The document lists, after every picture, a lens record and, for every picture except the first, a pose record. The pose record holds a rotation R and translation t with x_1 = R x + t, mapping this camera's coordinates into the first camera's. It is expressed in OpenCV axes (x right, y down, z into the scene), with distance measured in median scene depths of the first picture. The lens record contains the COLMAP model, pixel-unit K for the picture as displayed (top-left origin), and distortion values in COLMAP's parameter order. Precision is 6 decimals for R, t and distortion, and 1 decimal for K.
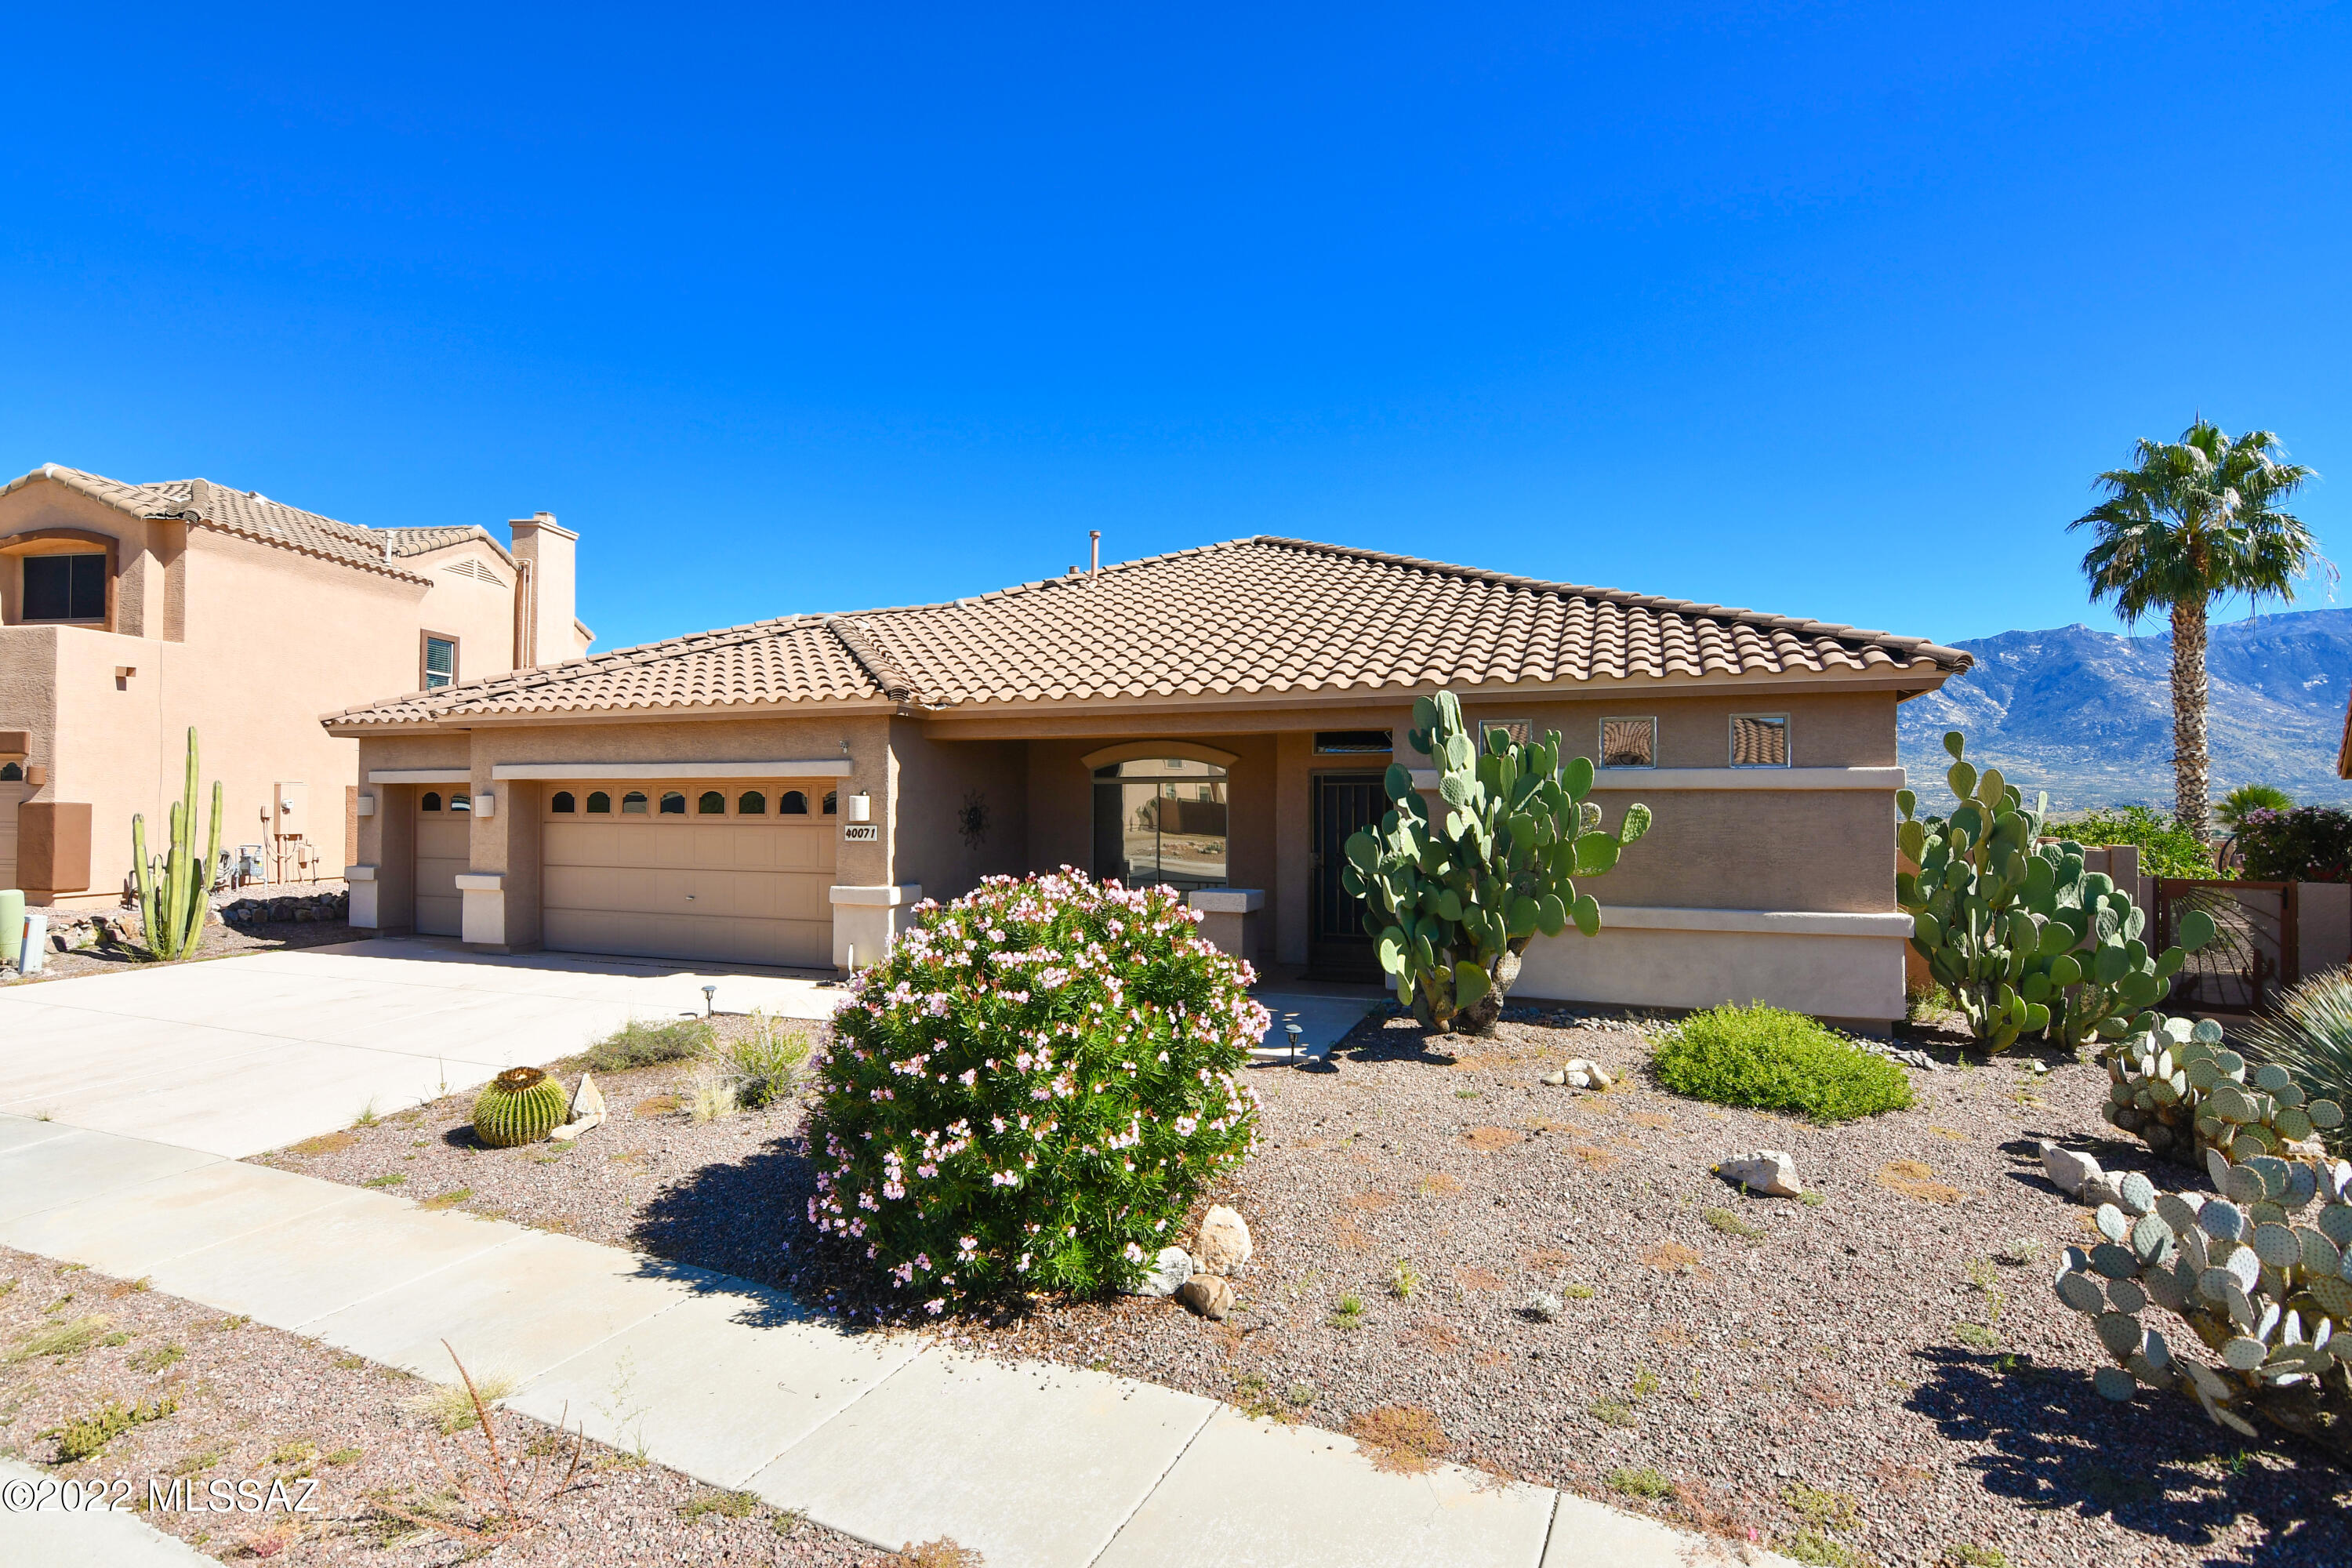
lens RADIAL K [[1145.6, 0, 1176.0], [0, 1145.6, 784.0], [0, 0, 1]] dist [-0.024870, -0.001099]
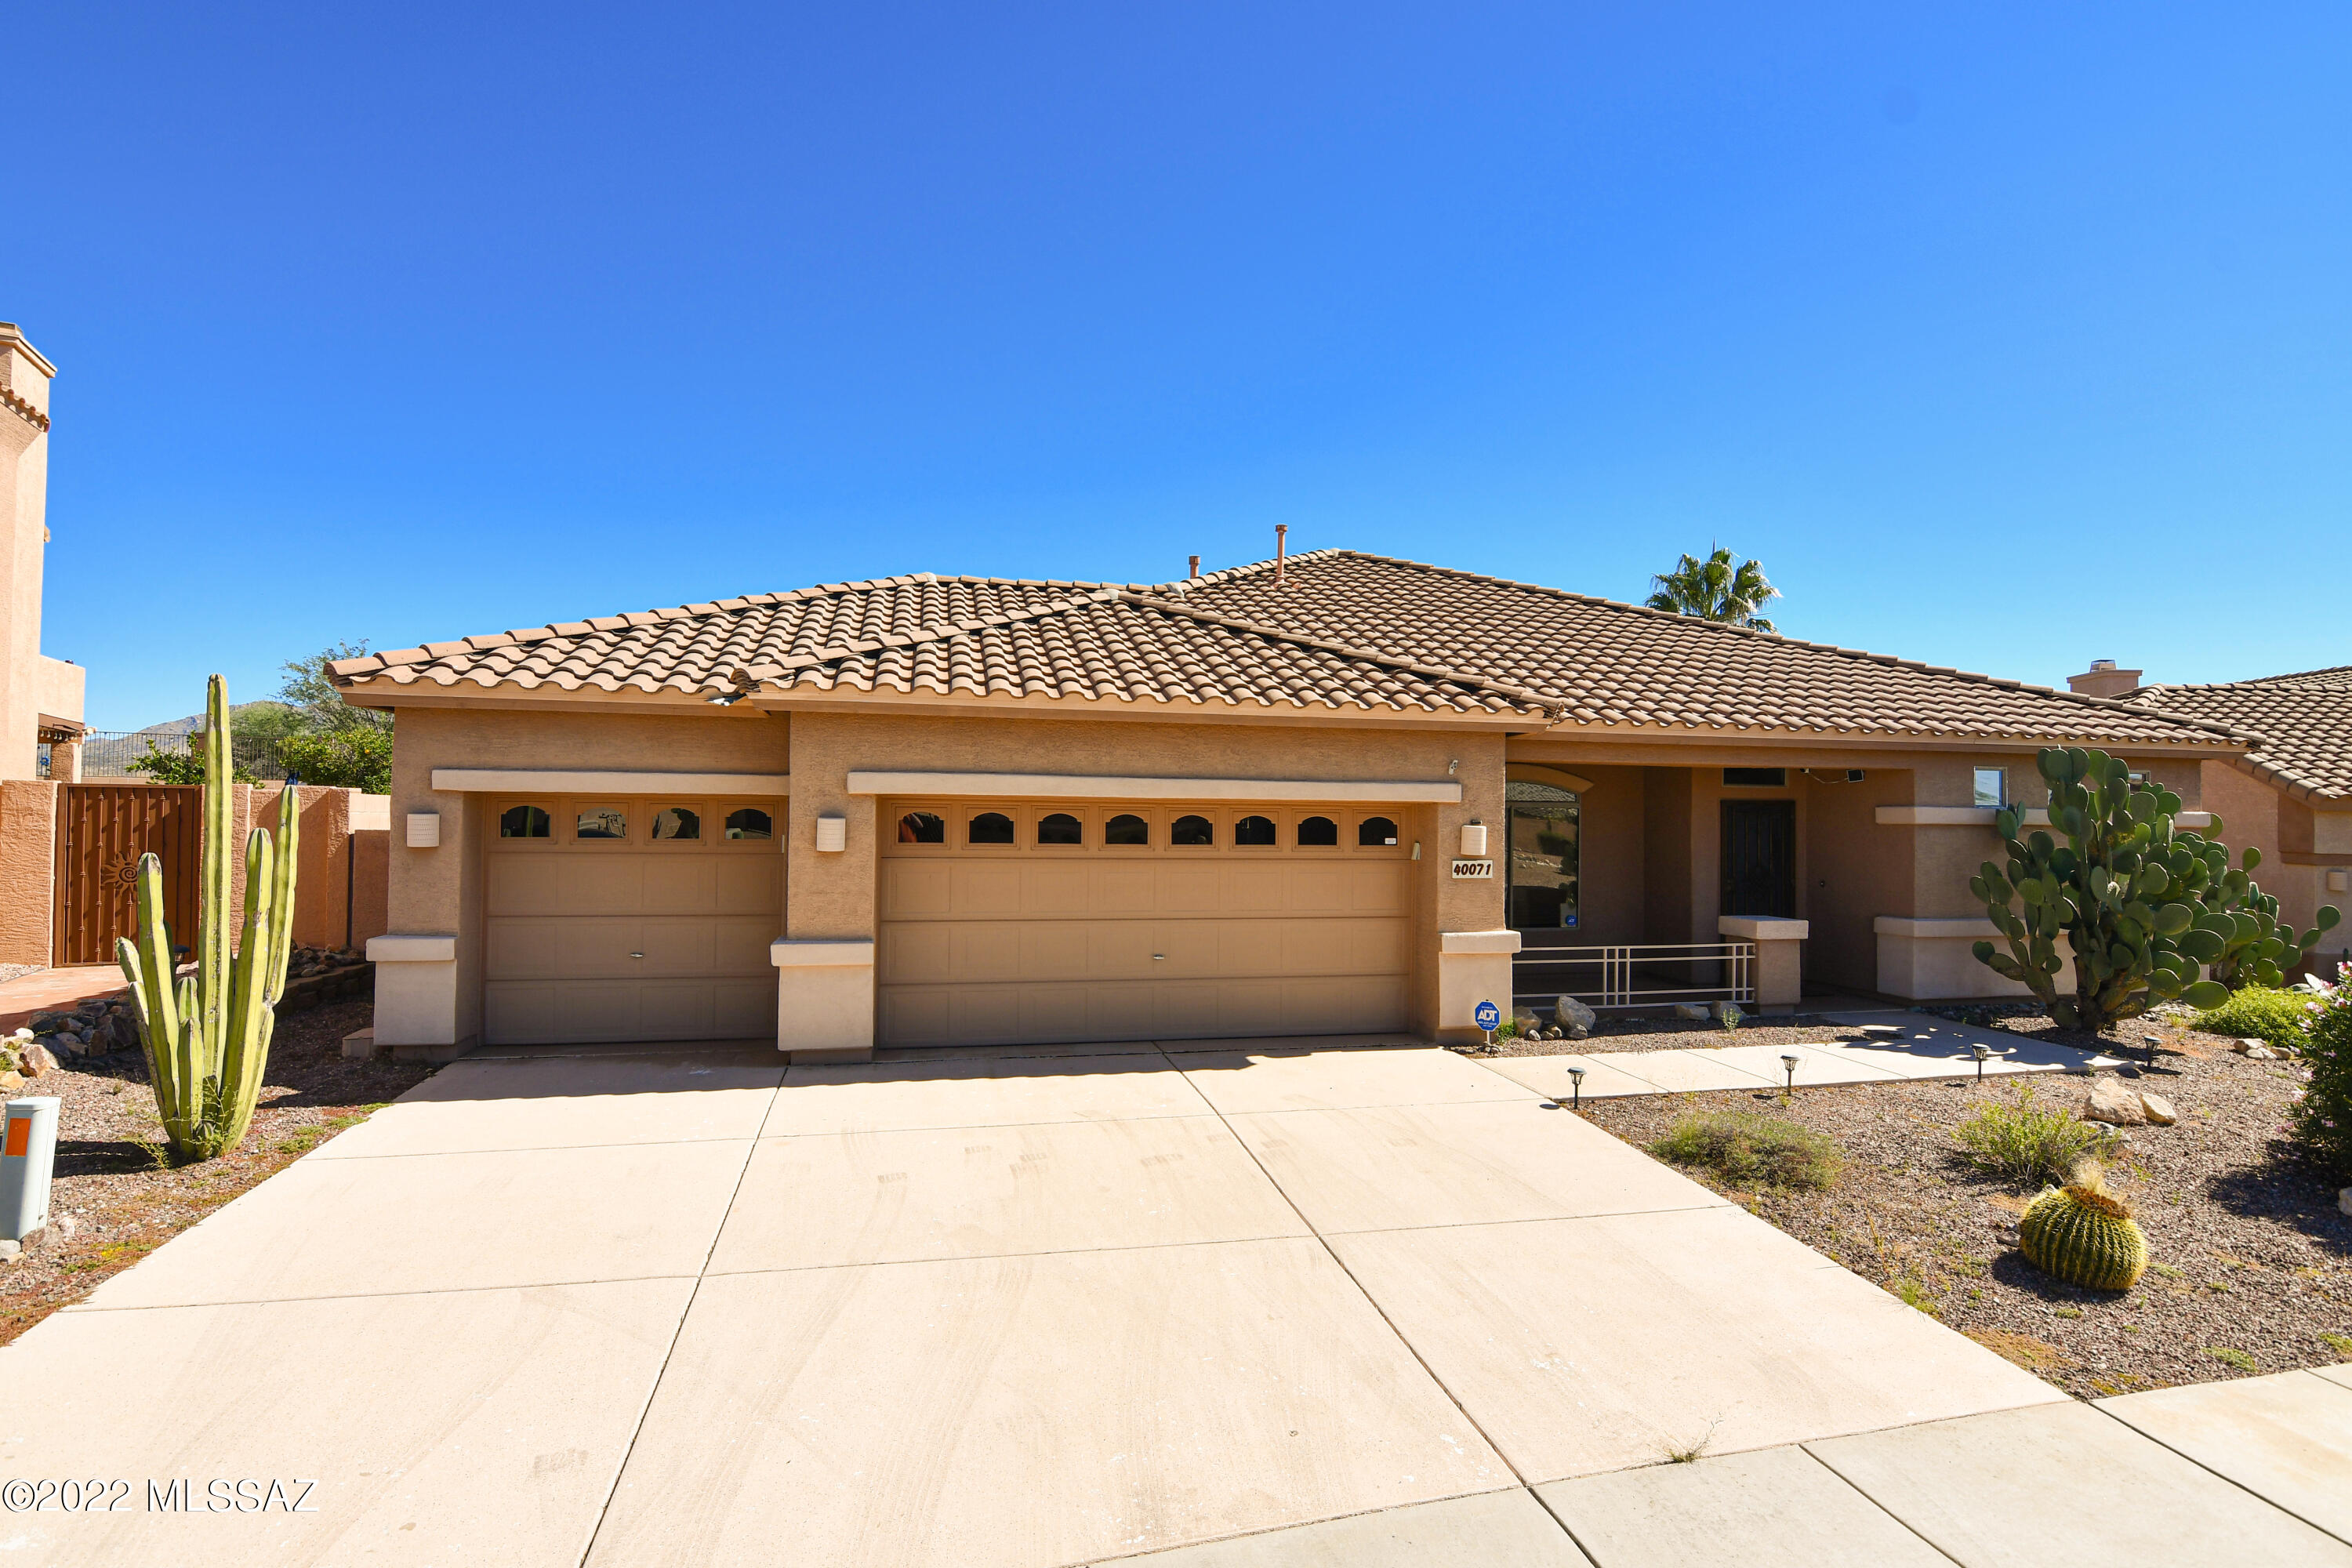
lens RADIAL K [[1131.9, 0, 1167.6], [0, 1131.9, 790.7], [0, 0, 1]] dist [0.000697, -0.014970]
pose [[0.829802, 0.016844, 0.557804, -0.836430], [-0.021685, 0.999763, 0.002070, -0.011023], [-0.557637, -0.013814, 0.829970, 0.378584]]
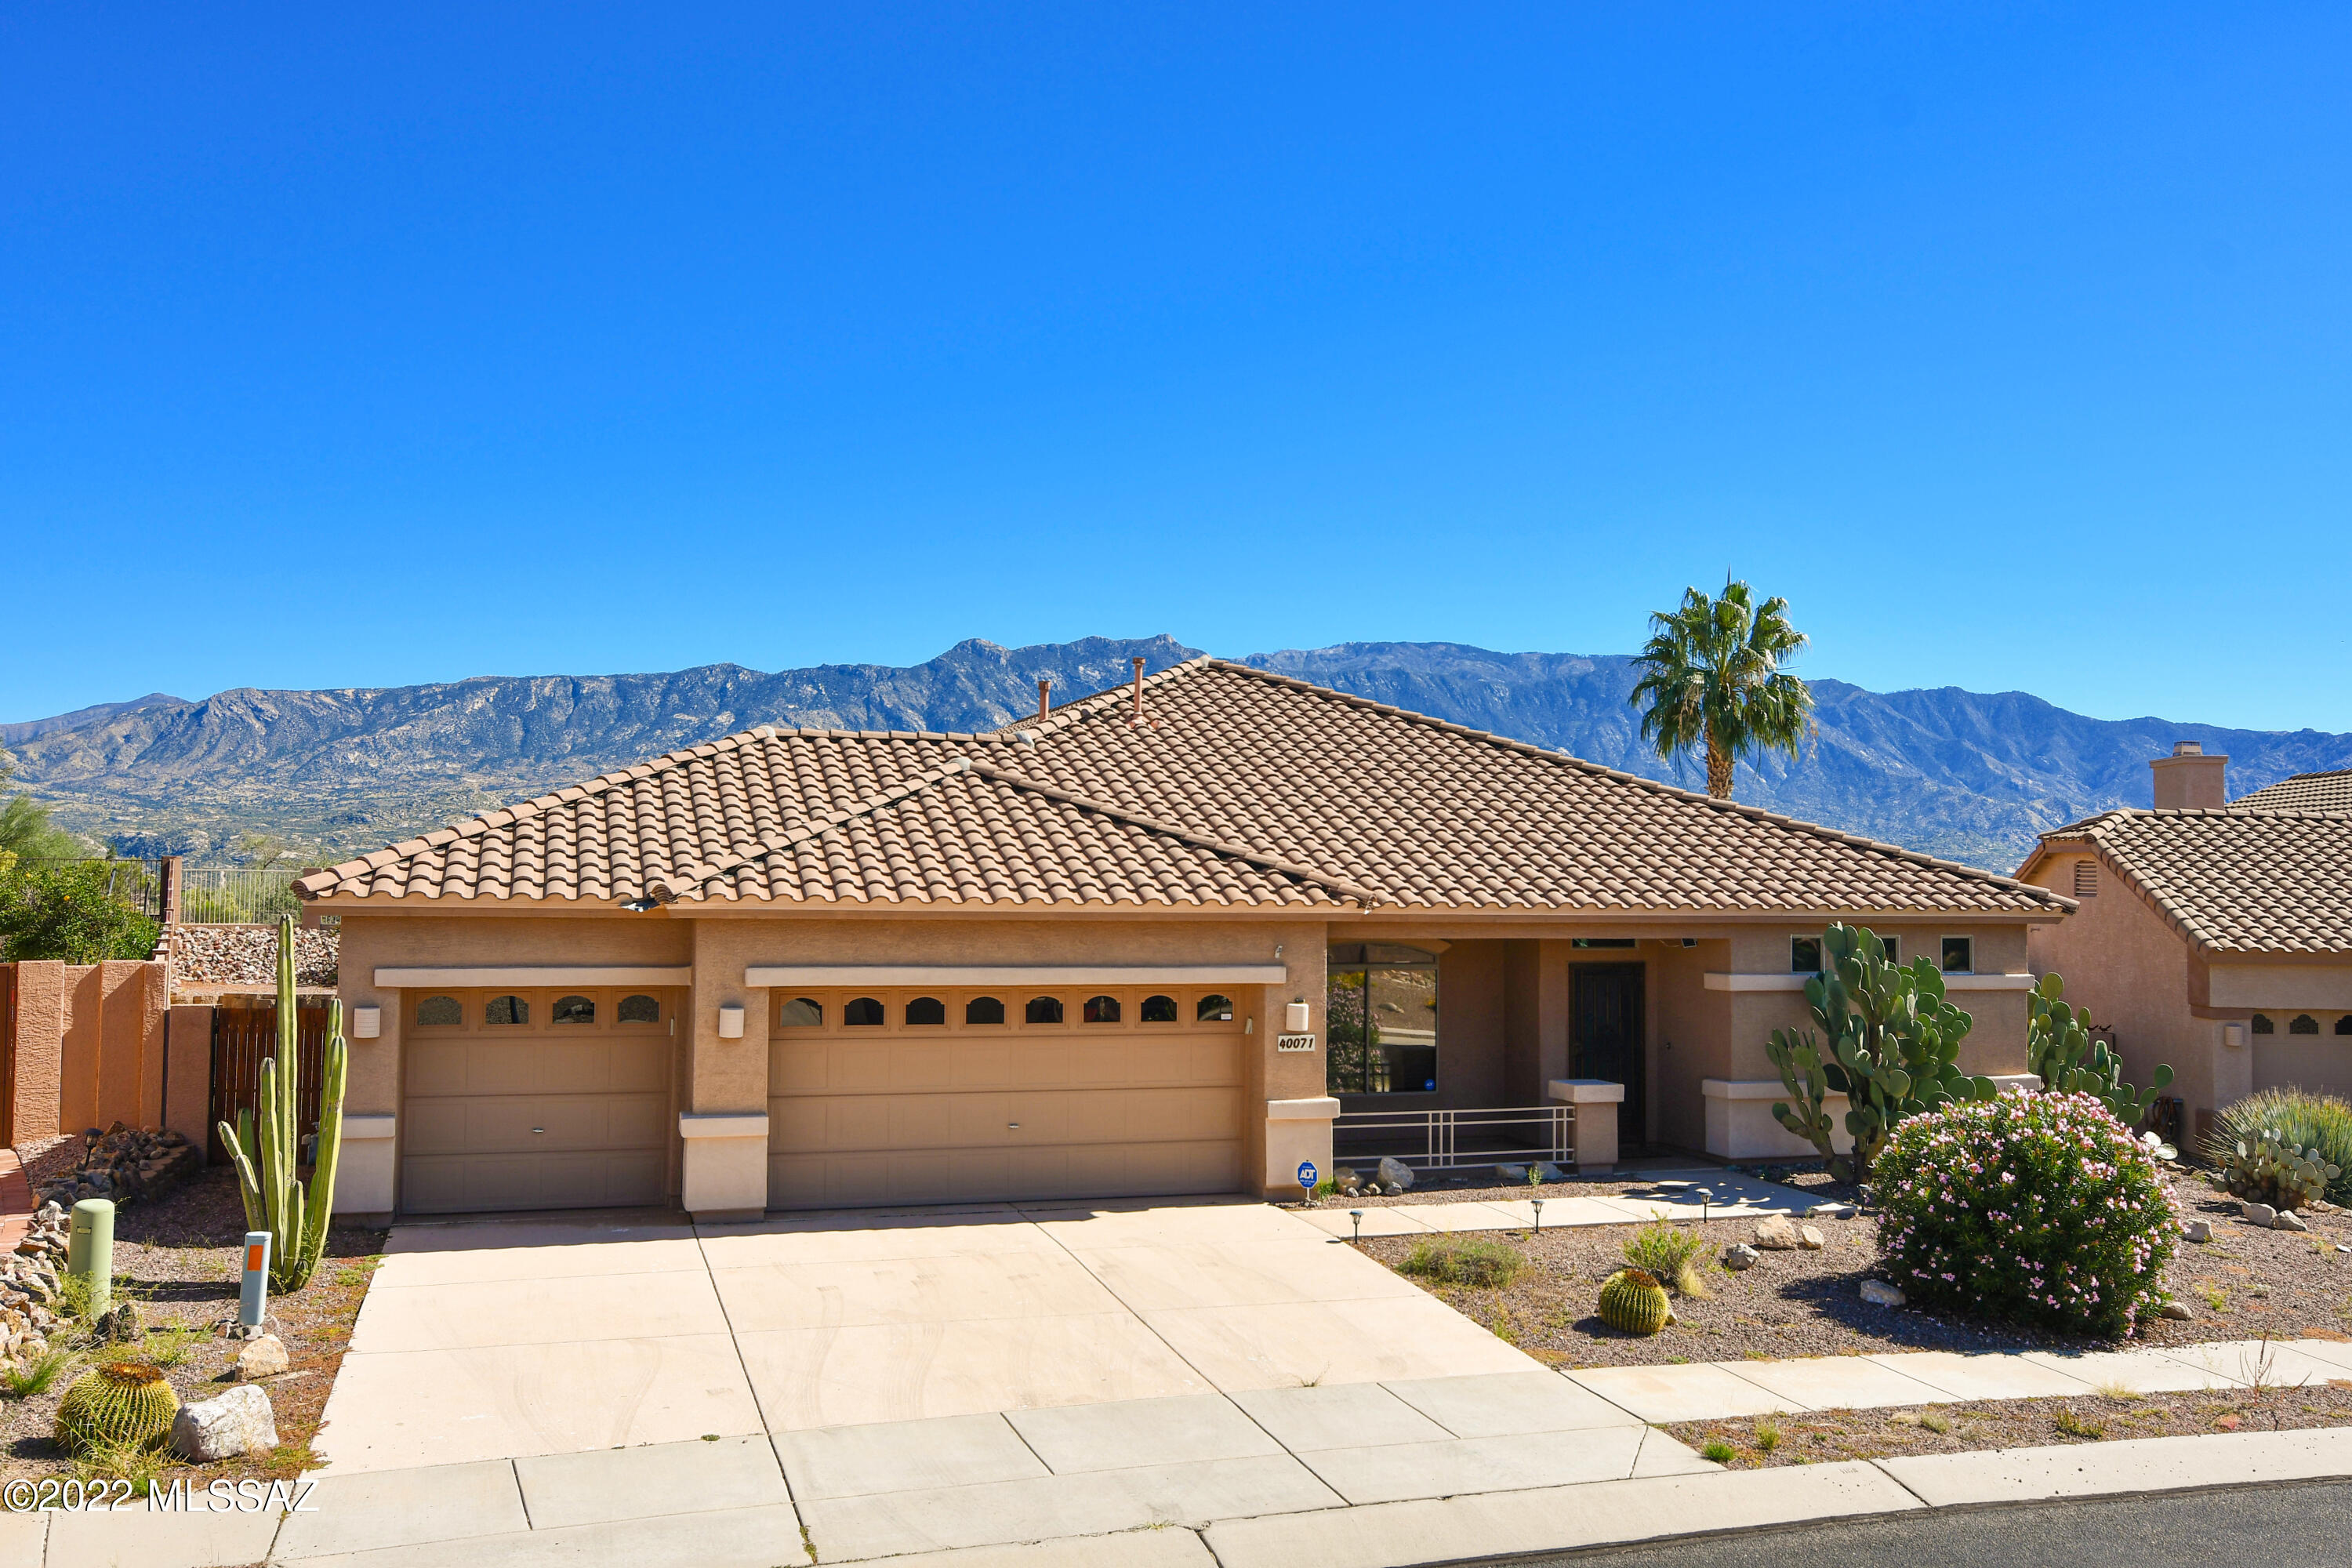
lens RADIAL K [[1930.0, 0, 1177.0], [0, 1930.0, 798.8], [0, 0, 1]] dist [0.010165, -0.016880]
pose [[0.772415, 0.033300, 0.634245, -1.228880], [-0.022640, 0.999433, -0.024902, -0.104913], [-0.634715, 0.004876, 0.772731, -0.160323]]
